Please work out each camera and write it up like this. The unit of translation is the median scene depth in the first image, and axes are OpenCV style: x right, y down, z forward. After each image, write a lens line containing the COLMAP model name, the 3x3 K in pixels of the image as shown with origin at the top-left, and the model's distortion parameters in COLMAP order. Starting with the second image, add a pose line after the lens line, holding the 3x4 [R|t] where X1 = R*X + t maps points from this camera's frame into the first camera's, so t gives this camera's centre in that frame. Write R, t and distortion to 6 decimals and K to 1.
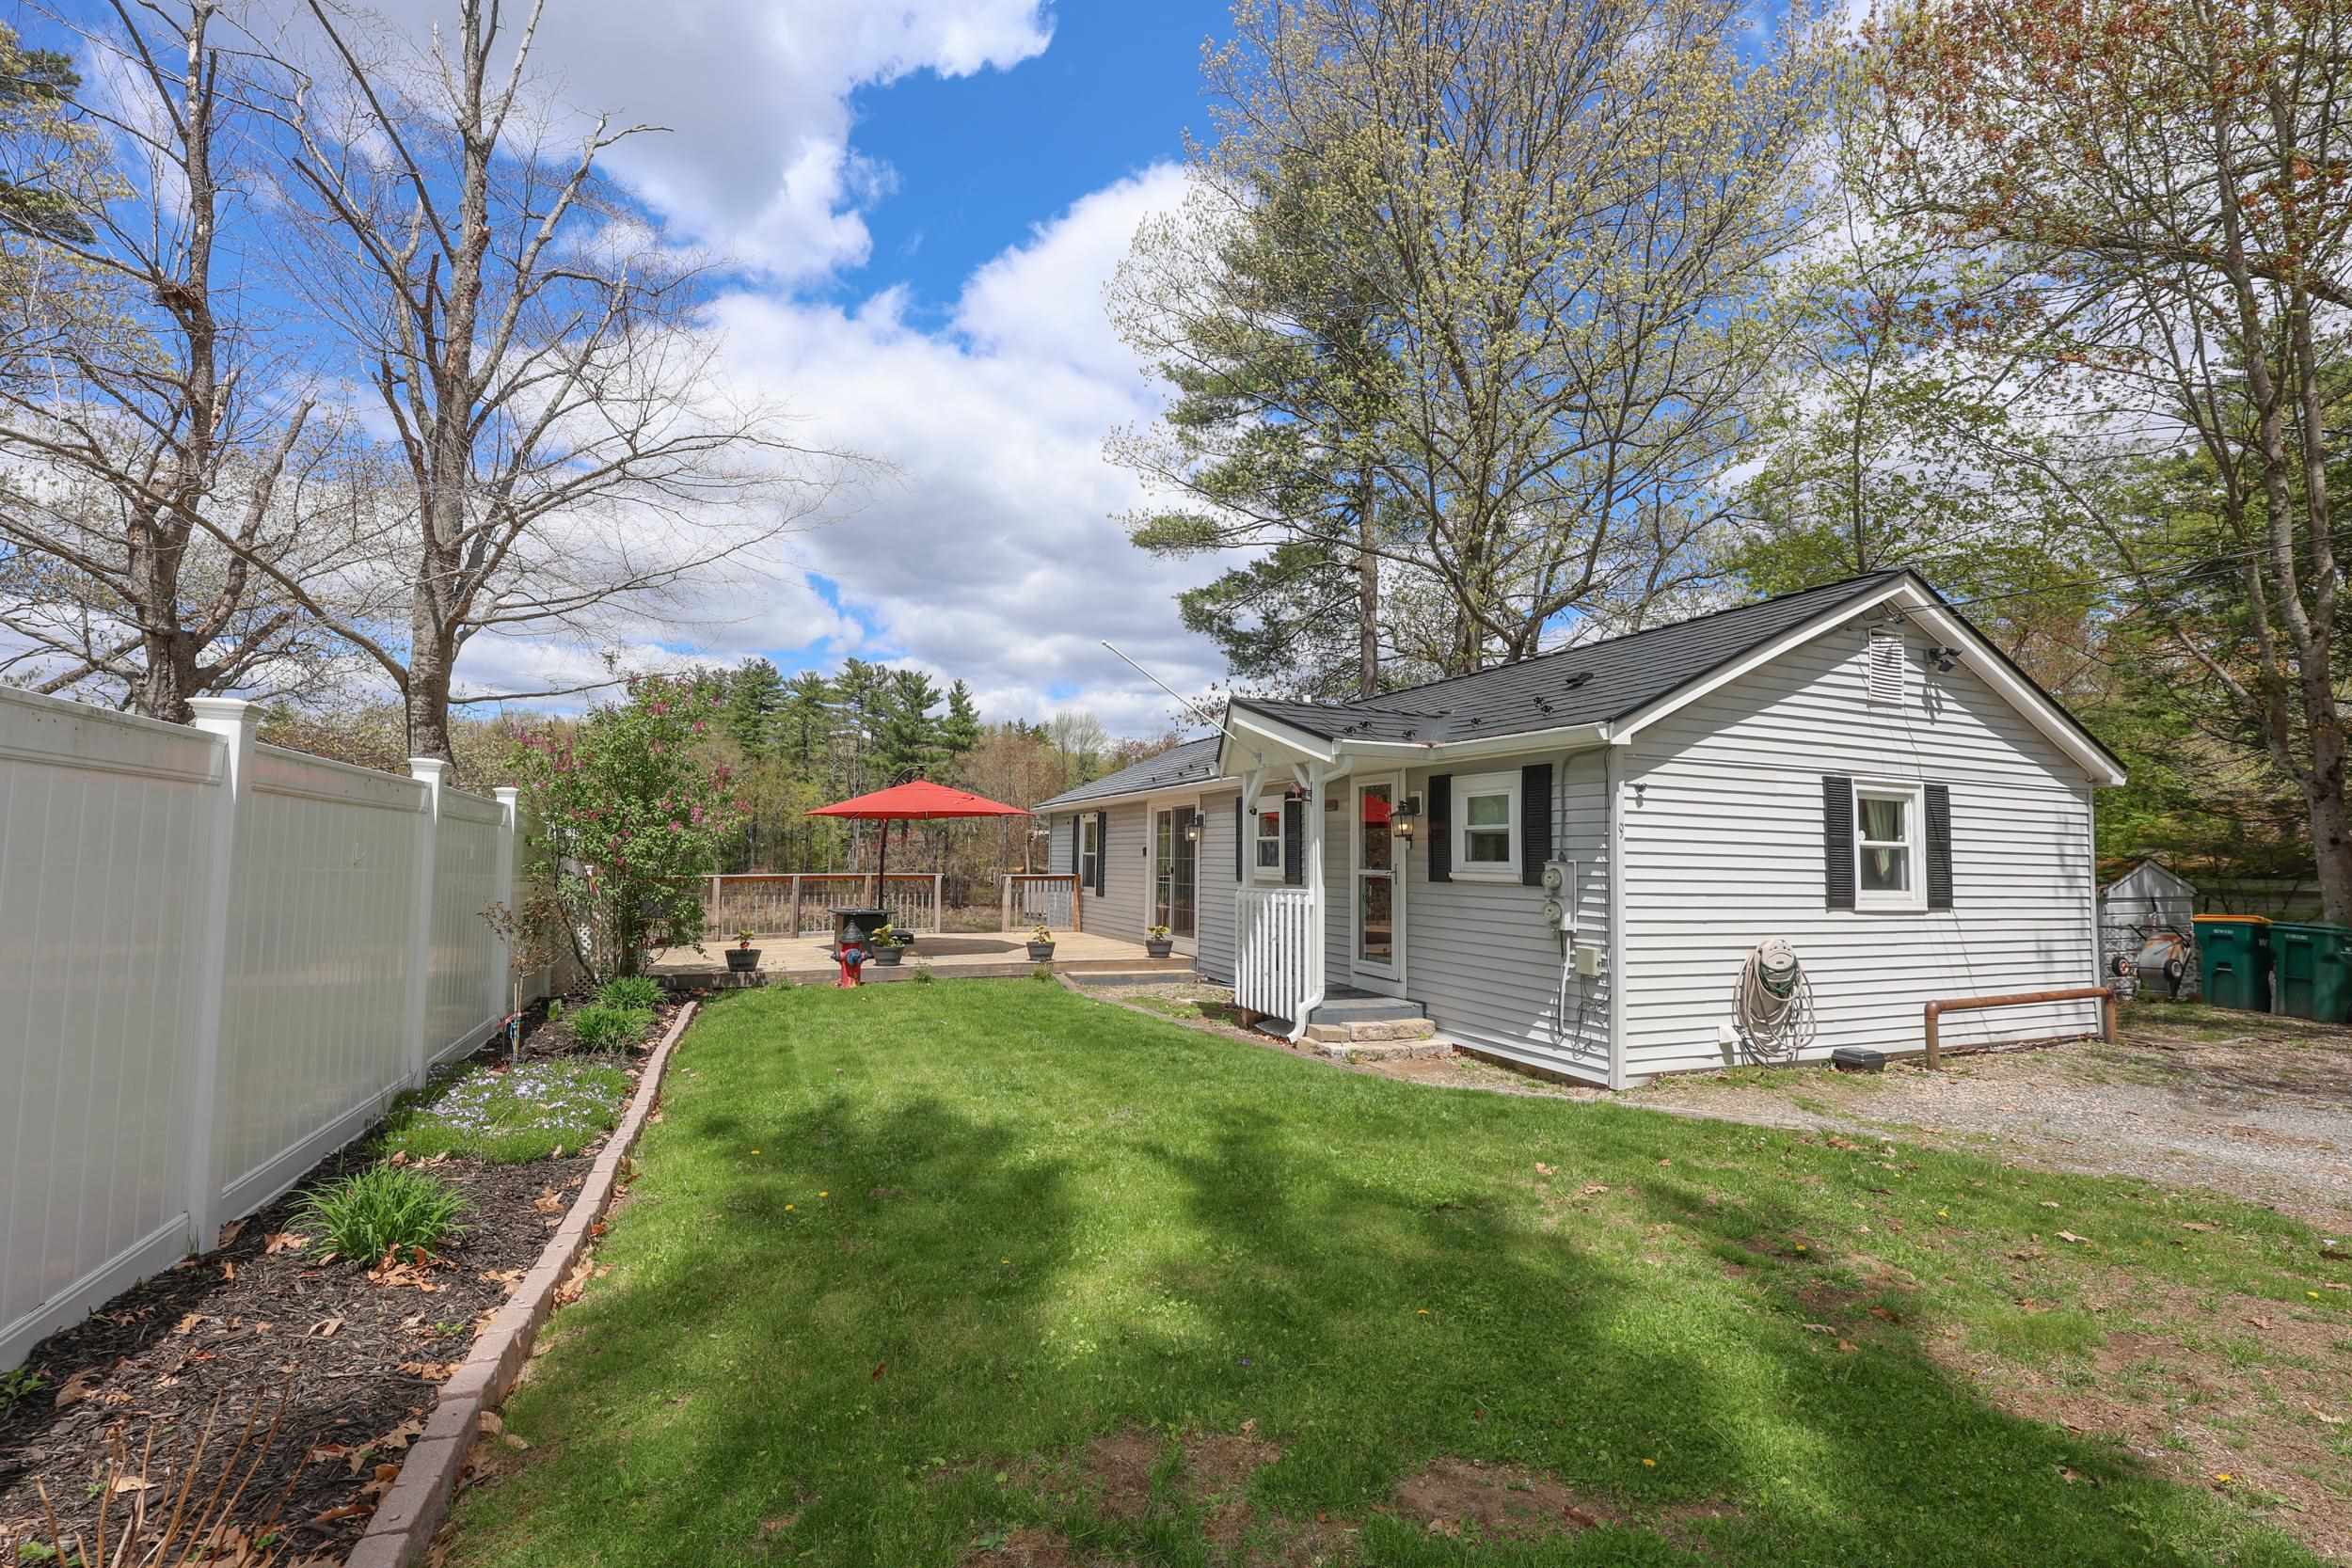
lens RADIAL K [[1098.7, 0, 1141.0], [0, 1098.7, 783.6], [0, 0, 1]] dist [-0.000574, 0.000023]
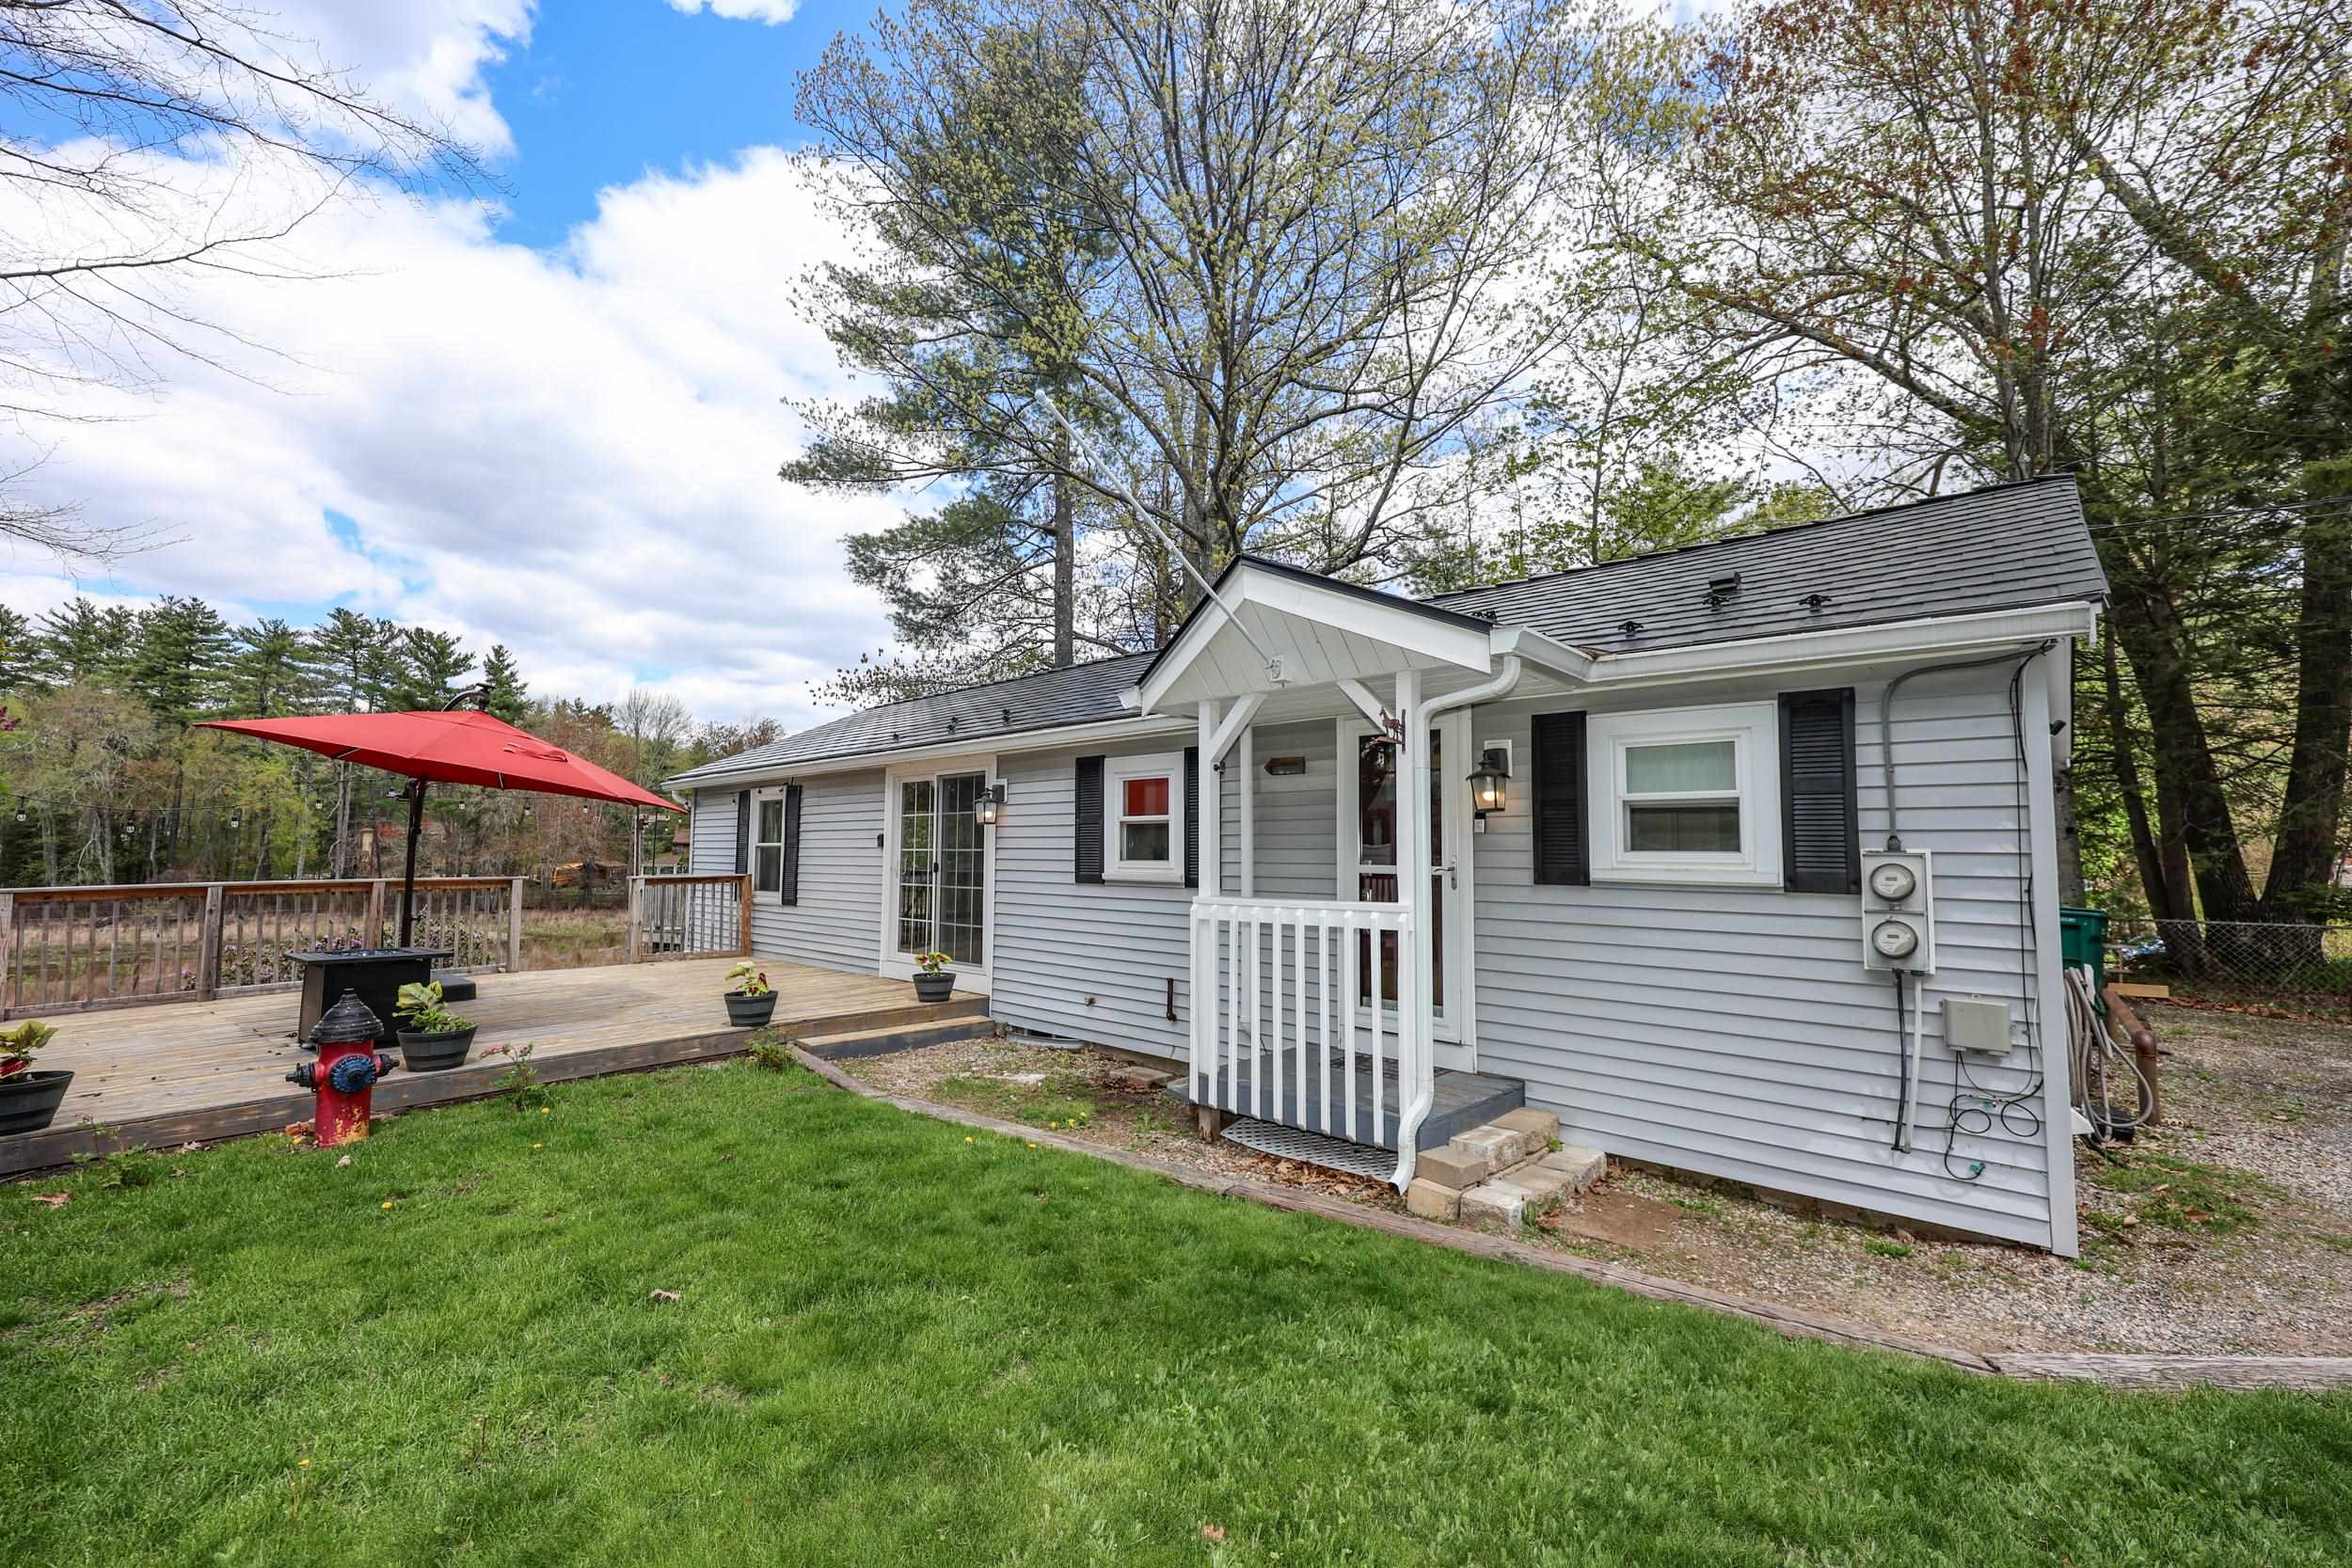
lens RADIAL K [[971.6, 0, 1165.9], [0, 971.6, 793.8], [0, 0, 1]] dist [0.002977, -0.000092]
pose [[0.900575, 0.023755, 0.434050, -0.089208], [-0.027149, 0.999630, 0.001619, 0.023272], [-0.433851, -0.013242, 0.900887, 0.324865]]
